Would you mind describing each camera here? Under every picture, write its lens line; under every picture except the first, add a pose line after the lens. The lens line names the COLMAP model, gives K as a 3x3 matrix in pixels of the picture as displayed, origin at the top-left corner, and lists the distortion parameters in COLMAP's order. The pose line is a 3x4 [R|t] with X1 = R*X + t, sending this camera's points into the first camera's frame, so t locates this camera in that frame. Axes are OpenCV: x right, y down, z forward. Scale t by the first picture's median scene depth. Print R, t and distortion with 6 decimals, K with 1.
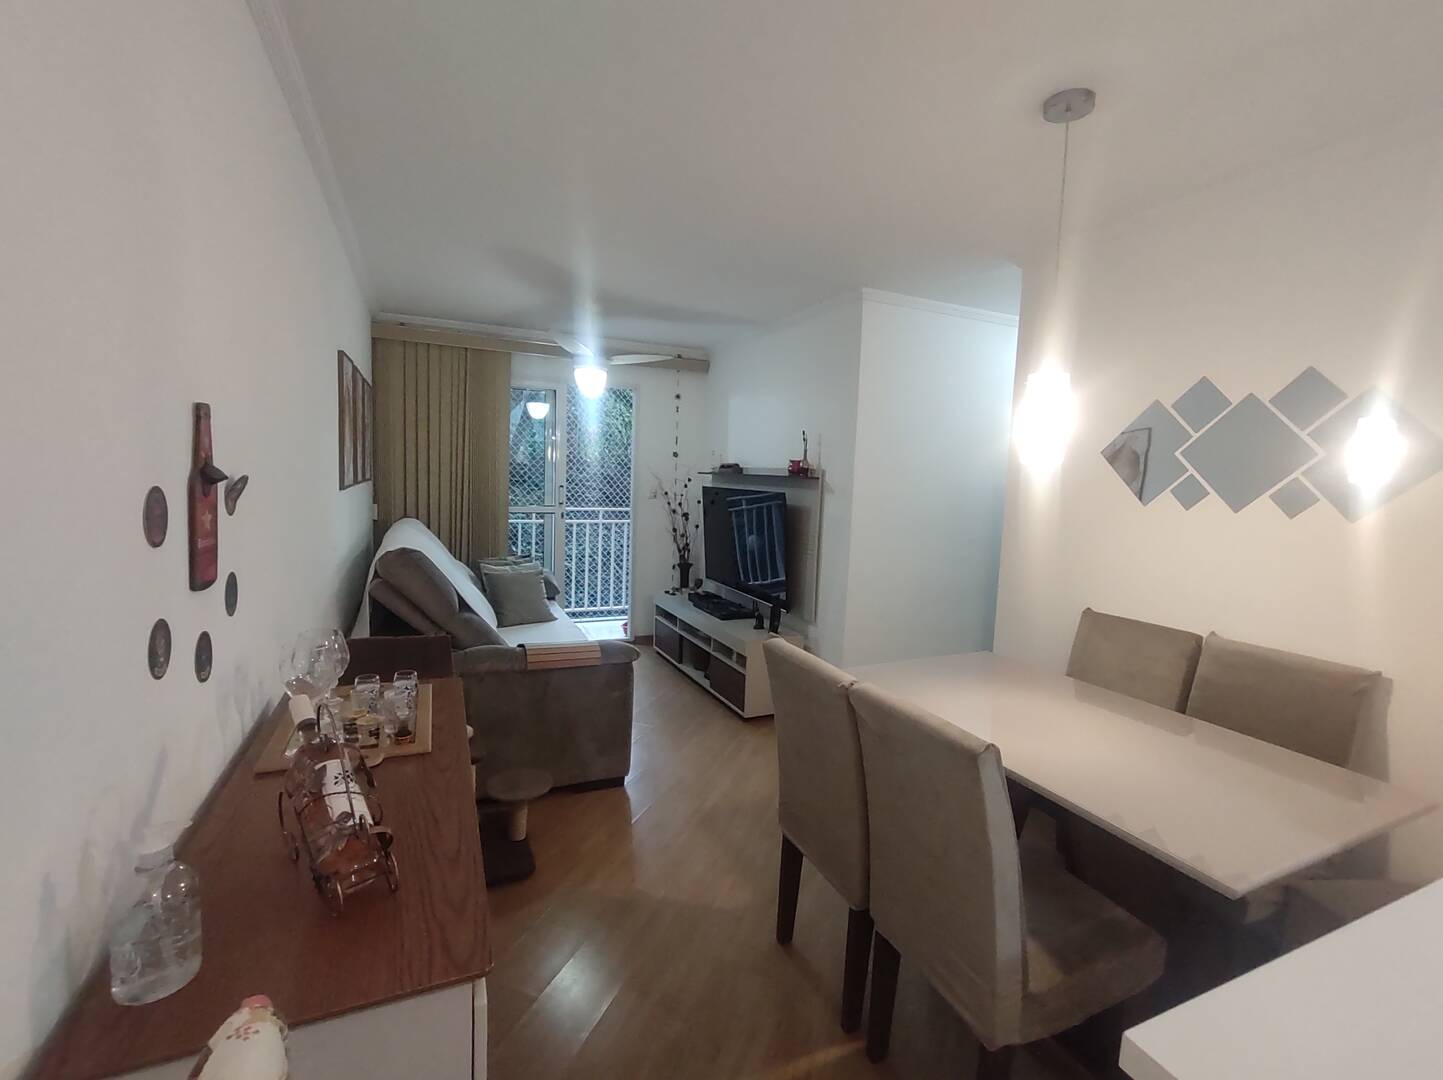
lens RADIAL K [[645.1, 0, 717.2], [0, 645.1, 537.2], [0, 0, 1]] dist [0.009529, -0.001075]
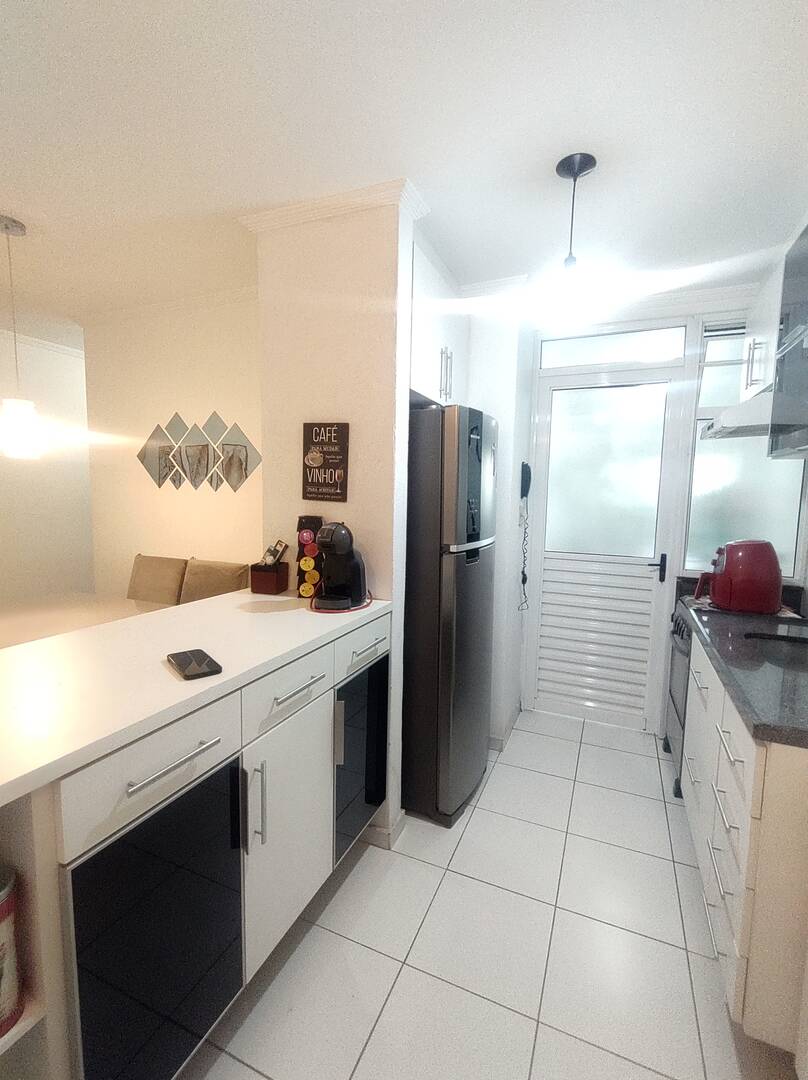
lens RADIAL K [[482.8, 0, 405.4], [0, 482.8, 541.7], [0, 0, 1]] dist [0.009529, -0.001075]
pose [[0.744088, -0.092824, 0.661602, 0.310221], [0.070109, 0.995682, 0.060846, 0.062113], [-0.664393, 0.001110, 0.747382, -0.378242]]
